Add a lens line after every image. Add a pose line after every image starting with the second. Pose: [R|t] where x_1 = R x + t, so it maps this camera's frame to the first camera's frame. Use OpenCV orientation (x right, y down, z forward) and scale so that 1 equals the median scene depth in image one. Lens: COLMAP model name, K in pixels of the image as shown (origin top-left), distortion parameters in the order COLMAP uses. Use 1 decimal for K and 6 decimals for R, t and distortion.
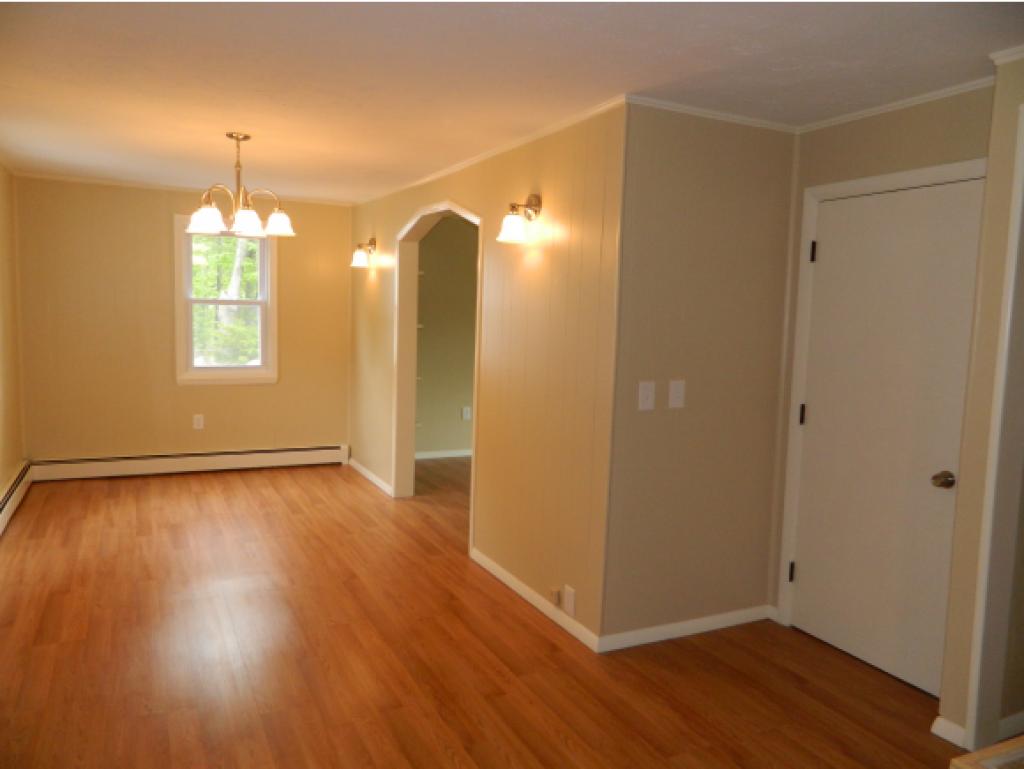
lens RADIAL K [[757.1, 0, 505.0], [0, 757.1, 383.8], [0, 0, 1]] dist [0.005373, 0.000637]
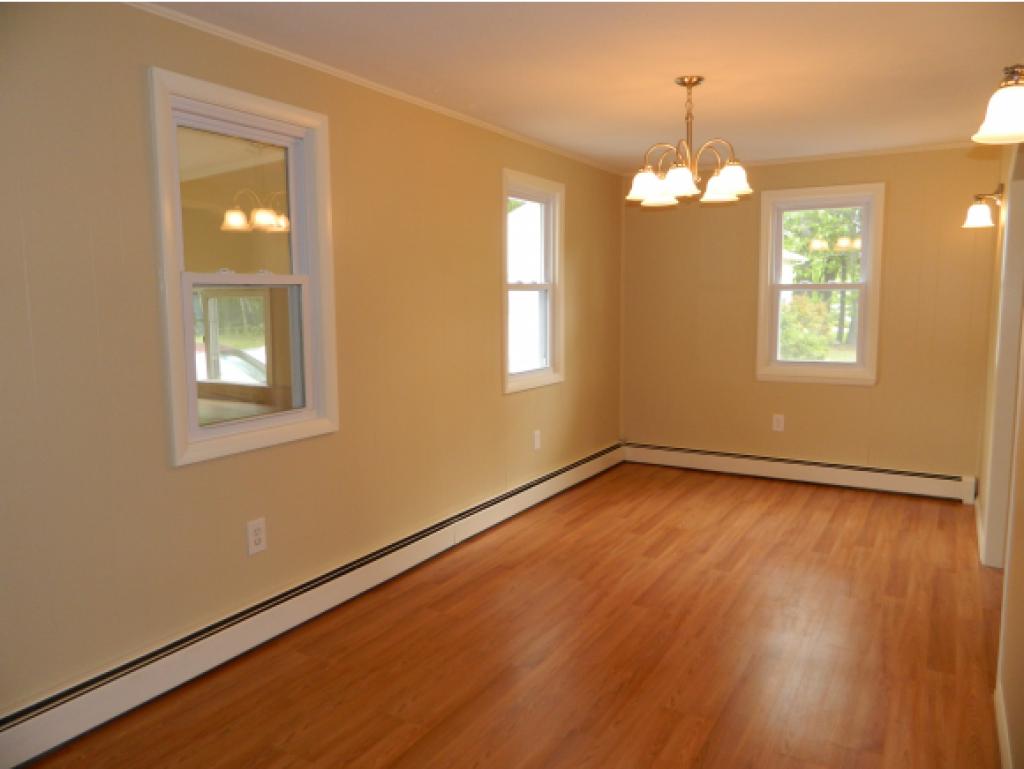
lens RADIAL K [[757.1, 0, 505.0], [0, 757.1, 383.8], [0, 0, 1]] dist [0.005373, 0.000637]
pose [[0.554488, 0.065785, -0.829588, 0.162960], [-0.060489, 0.997420, 0.038664, -0.011109], [0.829991, 0.028742, 0.557036, 0.254794]]
